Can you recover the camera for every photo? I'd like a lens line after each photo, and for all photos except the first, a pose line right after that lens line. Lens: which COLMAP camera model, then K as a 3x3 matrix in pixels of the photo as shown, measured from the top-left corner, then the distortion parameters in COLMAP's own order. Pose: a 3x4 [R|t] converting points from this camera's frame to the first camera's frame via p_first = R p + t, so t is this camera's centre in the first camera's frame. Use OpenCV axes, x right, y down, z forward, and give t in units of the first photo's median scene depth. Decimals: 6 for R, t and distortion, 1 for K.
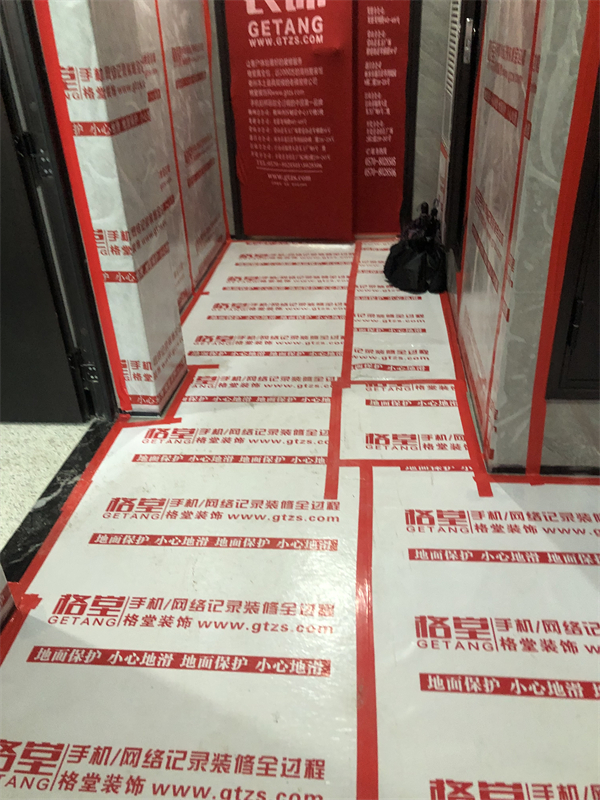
lens RADIAL K [[664.9, 0, 294.8], [0, 664.9, 393.7], [0, 0, 1]] dist [0.017694, 0.007284]
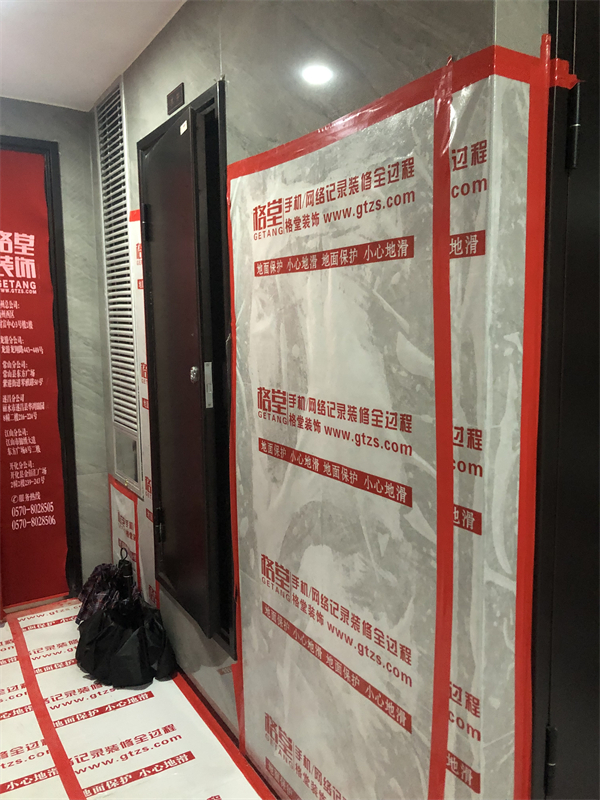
lens RADIAL K [[655.2, 0, 306.7], [0, 655.2, 392.6], [0, 0, 1]] dist [0.003674, -0.001301]
pose [[0.781974, -0.039478, 0.622060, -0.097761], [0.288712, 0.907420, -0.305344, -0.161456], [-0.552415, 0.418367, 0.720976, 0.244520]]
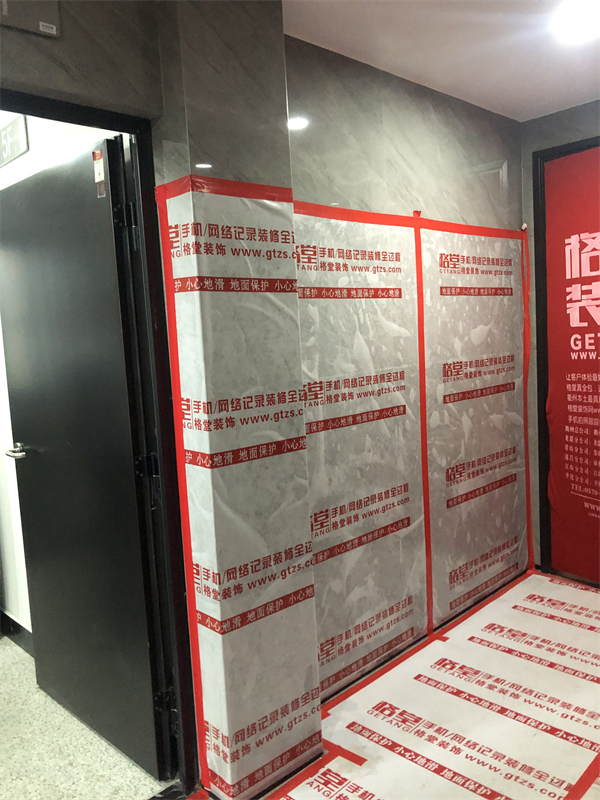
lens RADIAL K [[655.2, 0, 306.7], [0, 655.2, 392.6], [0, 0, 1]] dist [0.003674, -0.001301]
pose [[0.775018, 0.060944, -0.628994, 0.206670], [-0.292974, 0.916560, -0.272183, -0.155913], [0.559923, 0.395226, 0.728205, 0.219851]]
